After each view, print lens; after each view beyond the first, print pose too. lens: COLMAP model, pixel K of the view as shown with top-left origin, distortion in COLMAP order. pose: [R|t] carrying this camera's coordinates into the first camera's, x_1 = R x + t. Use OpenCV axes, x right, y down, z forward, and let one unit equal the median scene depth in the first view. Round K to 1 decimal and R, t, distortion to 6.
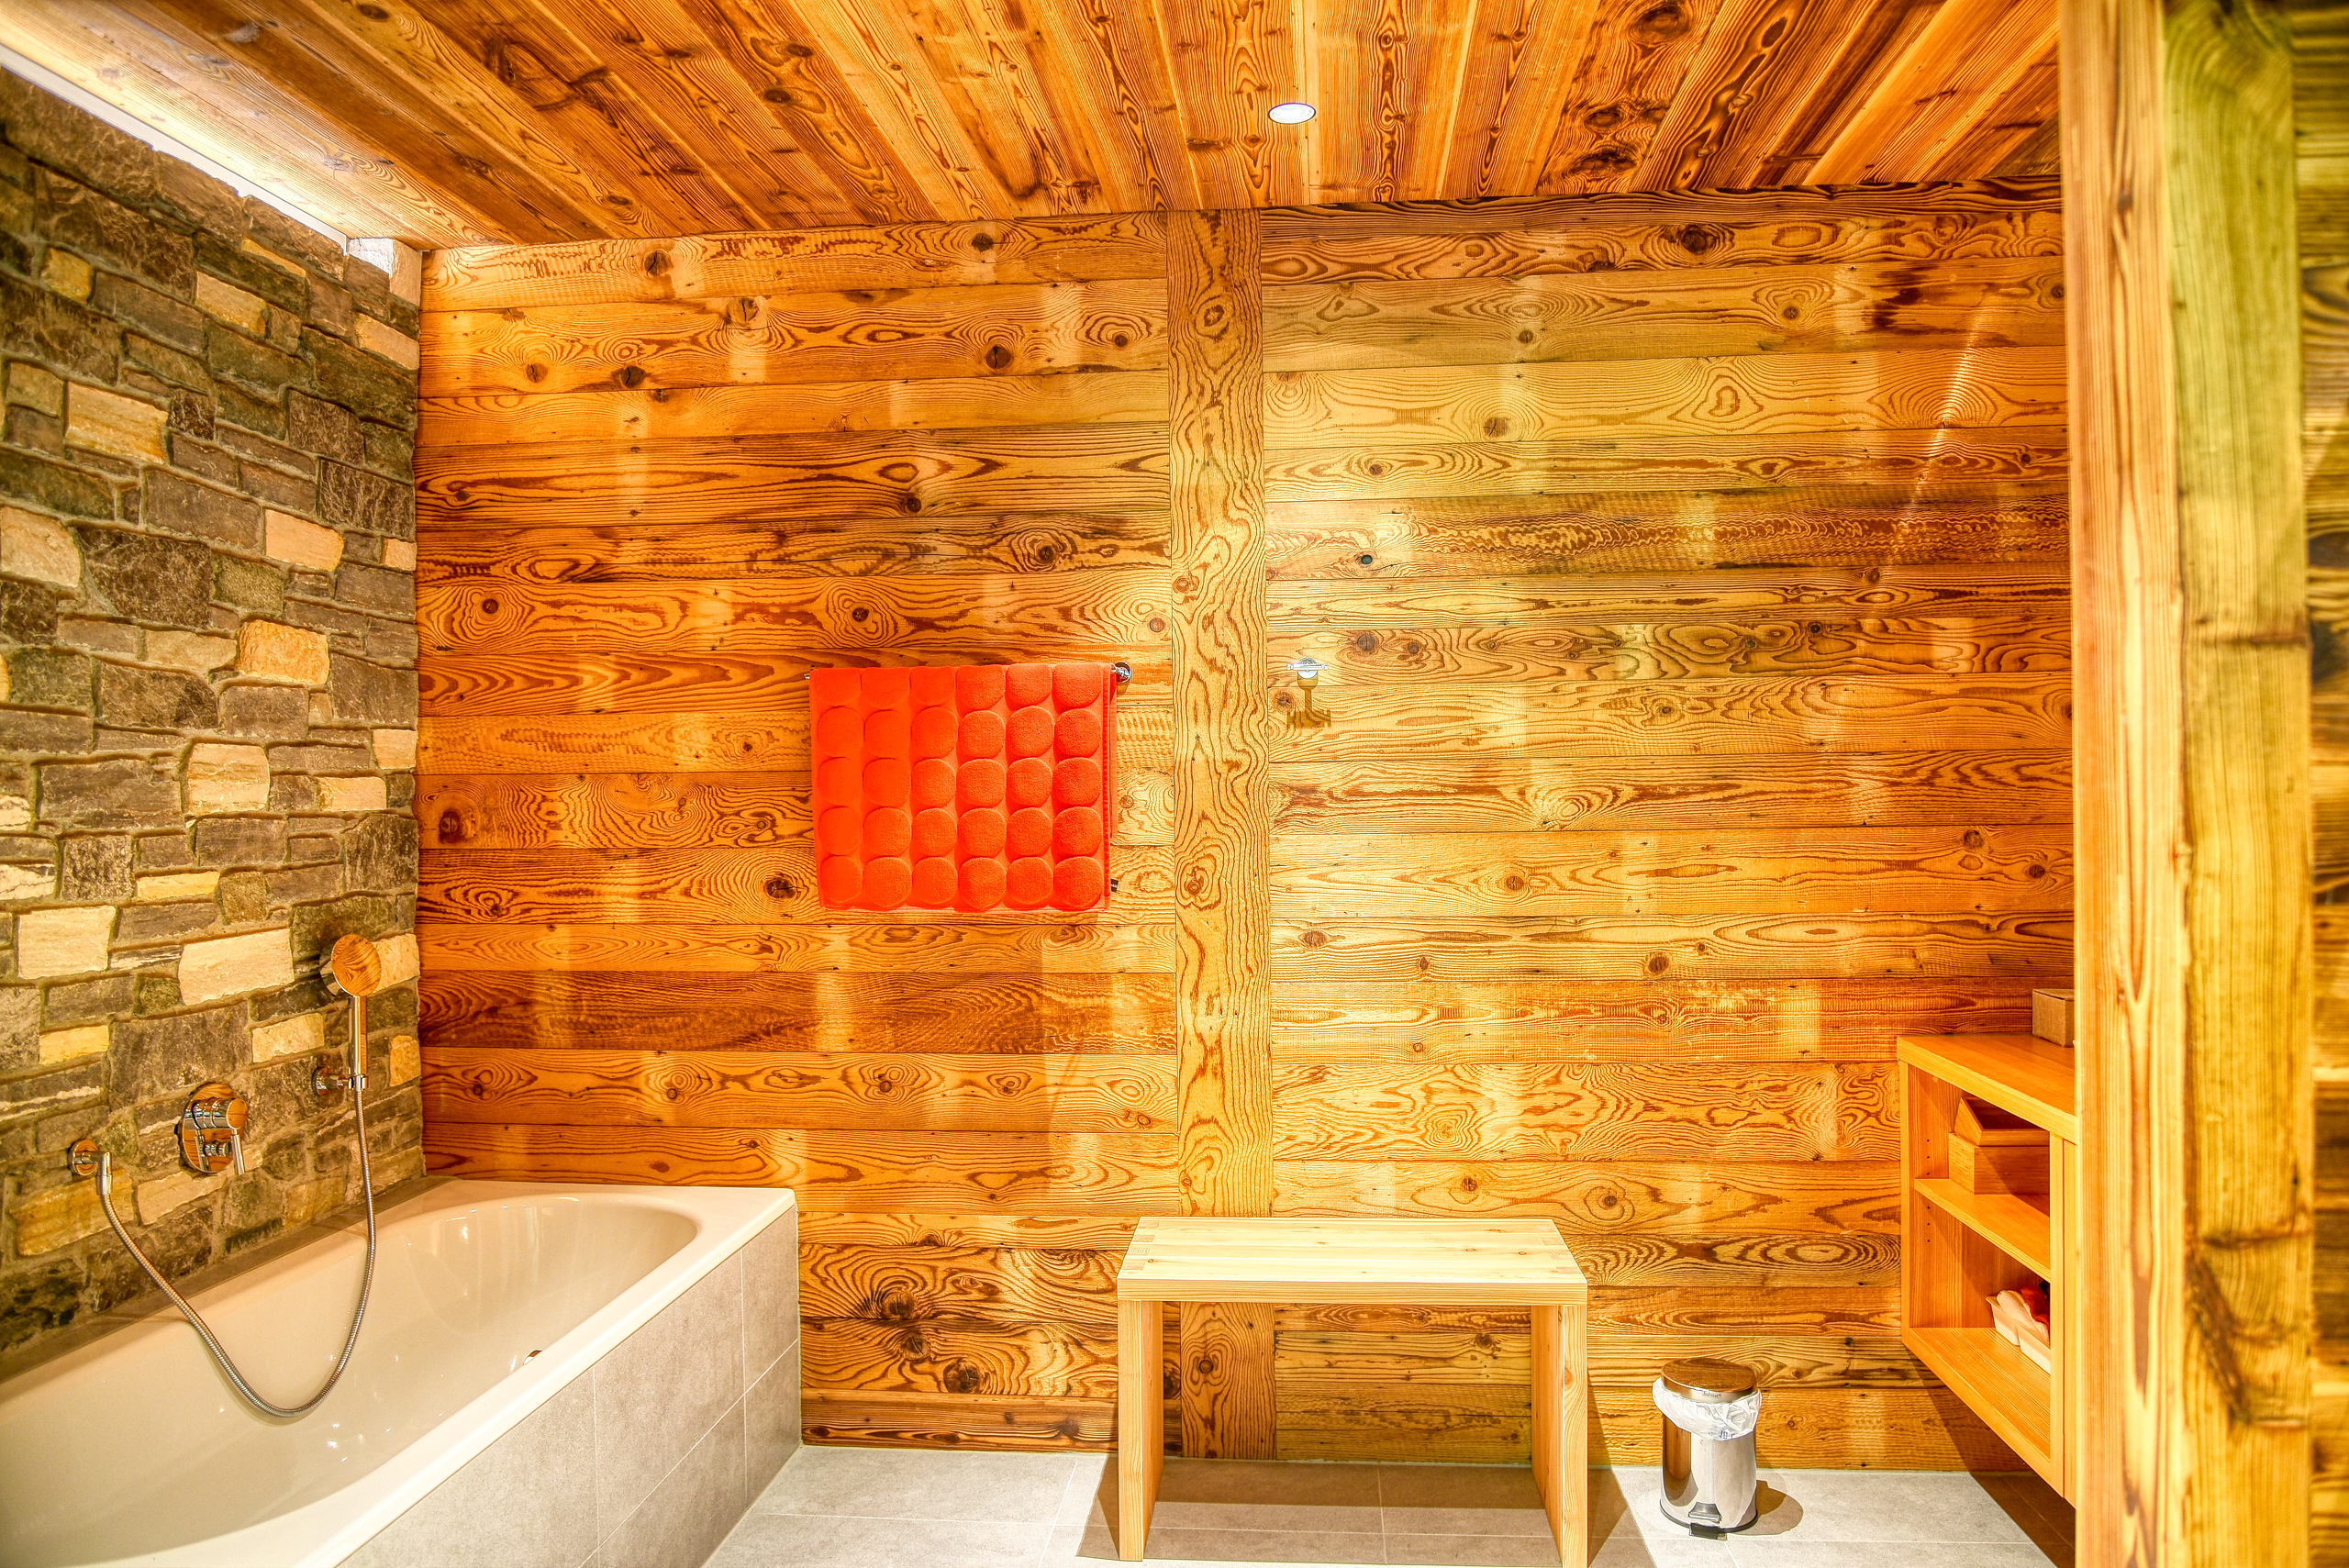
lens RADIAL K [[1583.0, 0, 1171.3], [0, 1583.0, 782.0], [0, 0, 1]] dist [-0.041342, -0.000082]
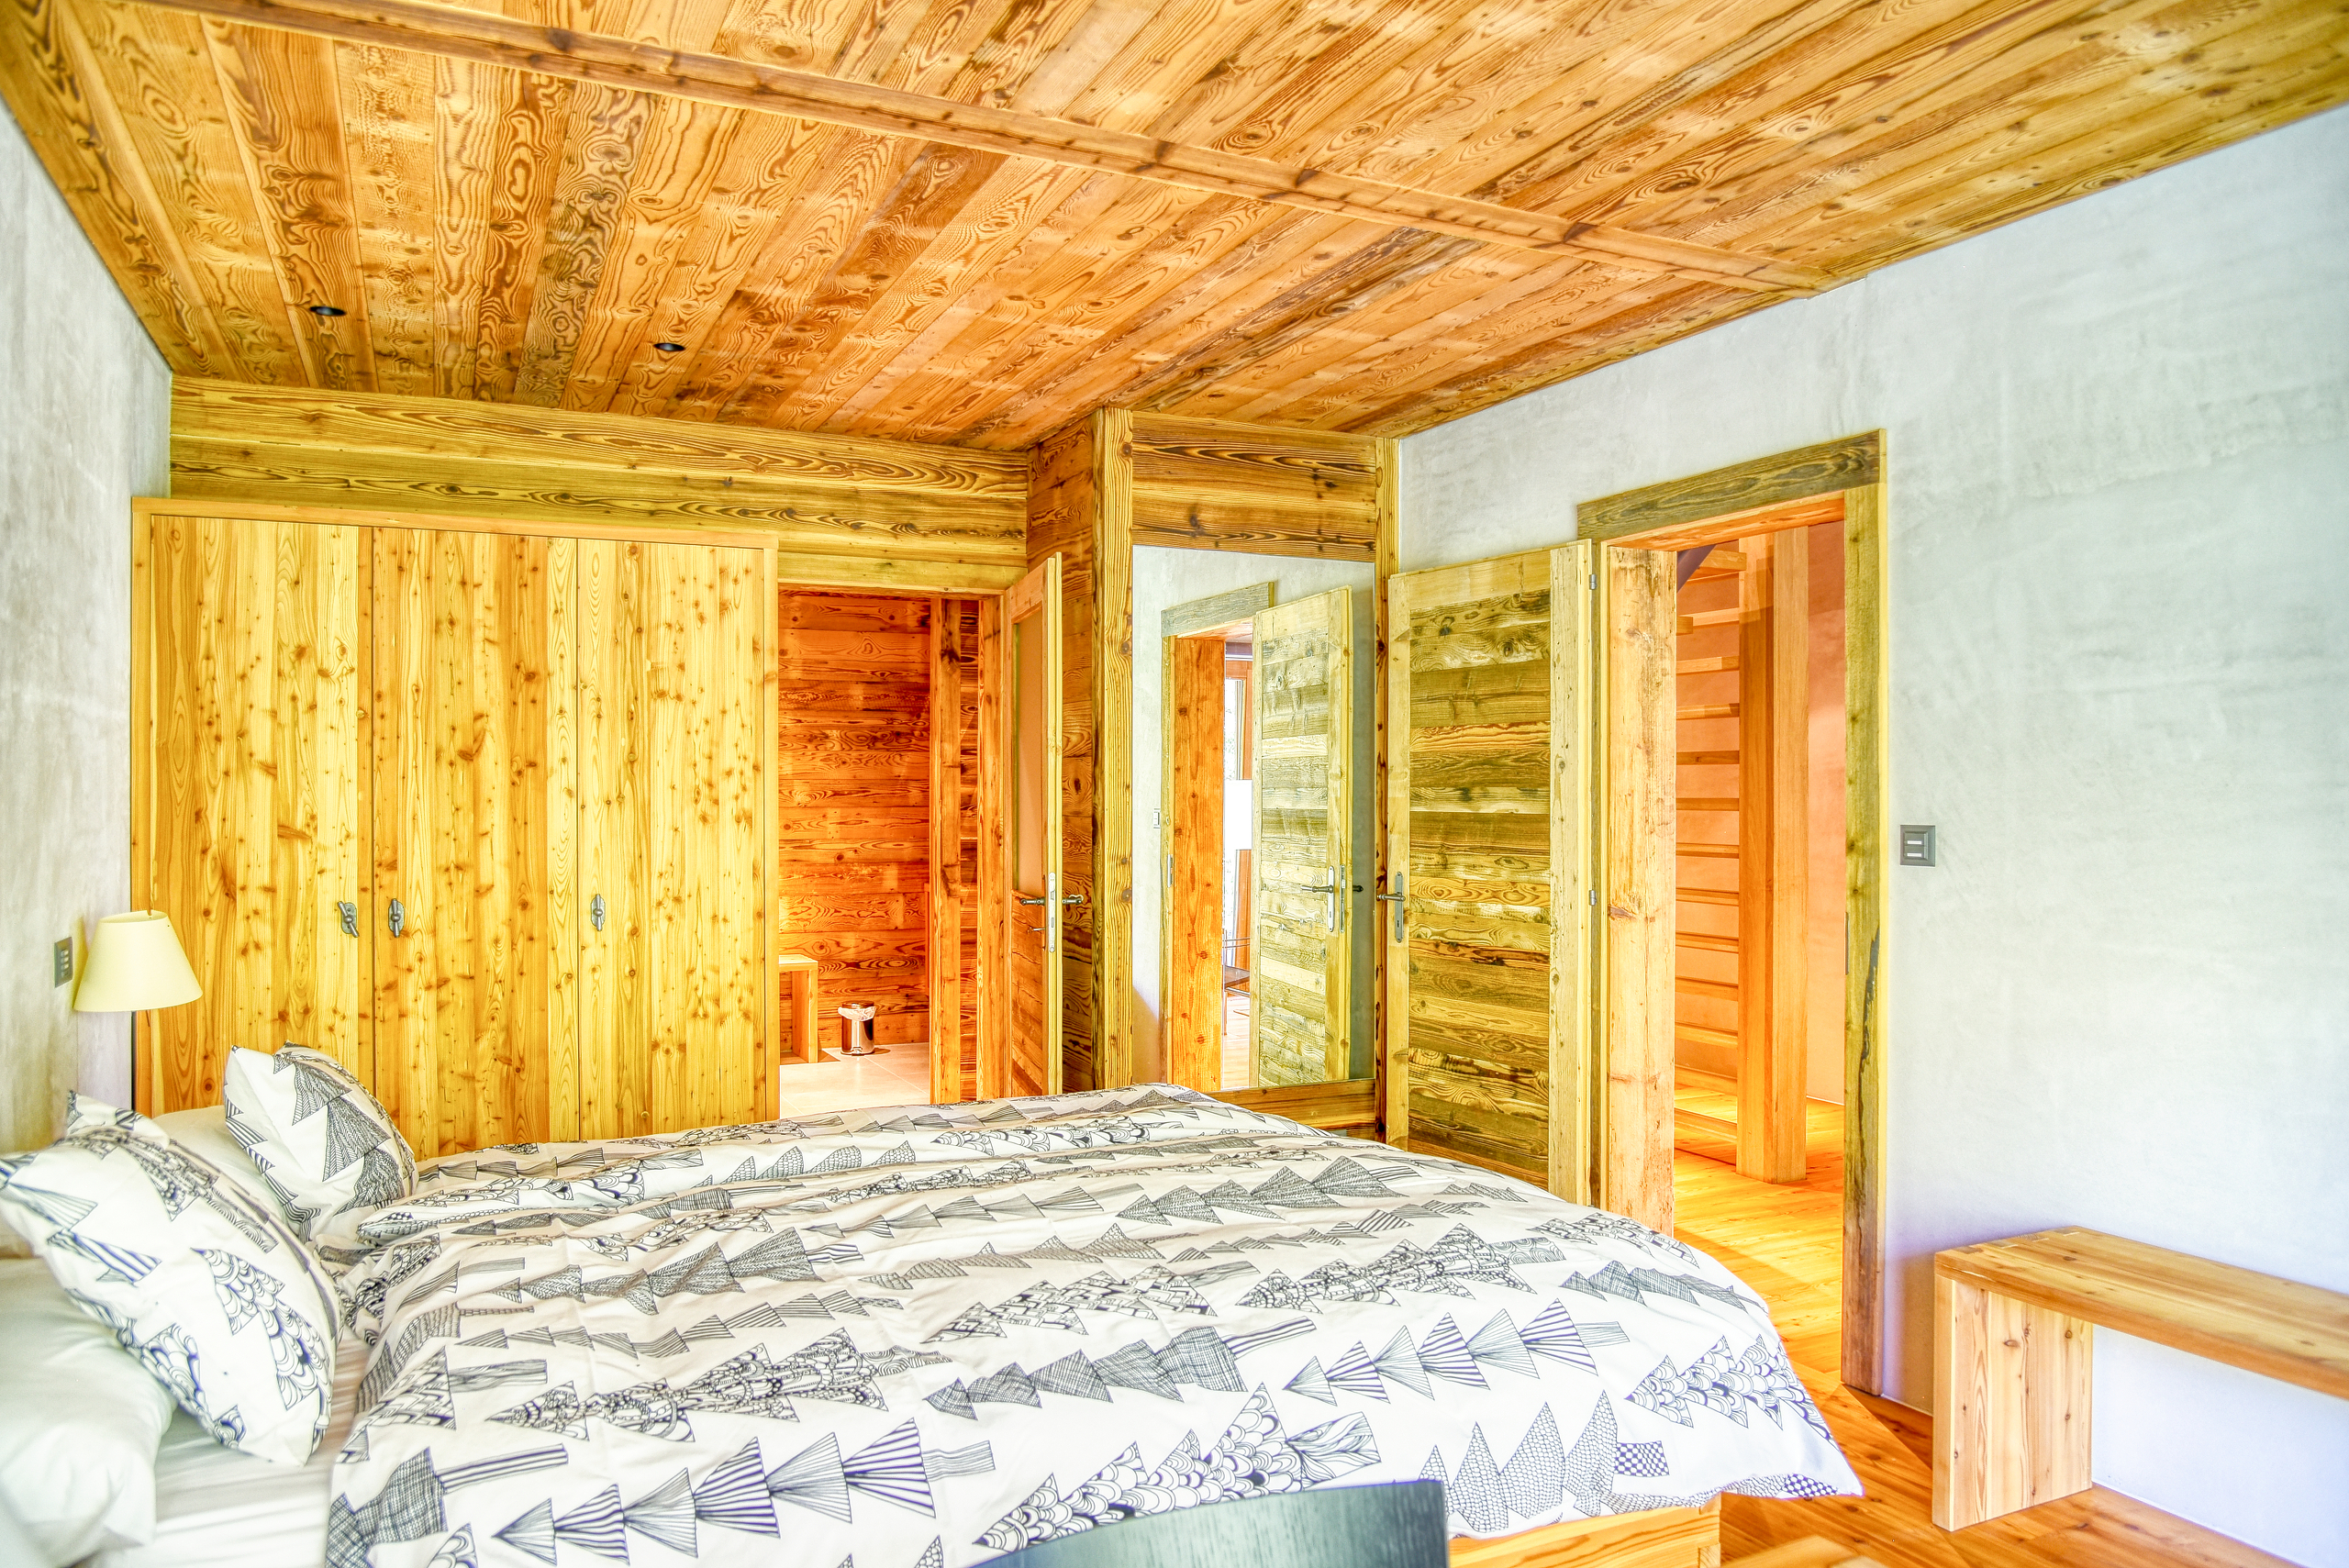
lens RADIAL K [[1583.0, 0, 1173.5], [0, 1583.0, 786.2], [0, 0, 1]] dist [-0.041342, -0.000082]
pose [[0.860628, 0.015317, 0.509004, -0.572759], [-0.013609, 0.999882, -0.007078, 0.006182], [-0.509052, -0.000836, 0.860735, -1.602404]]
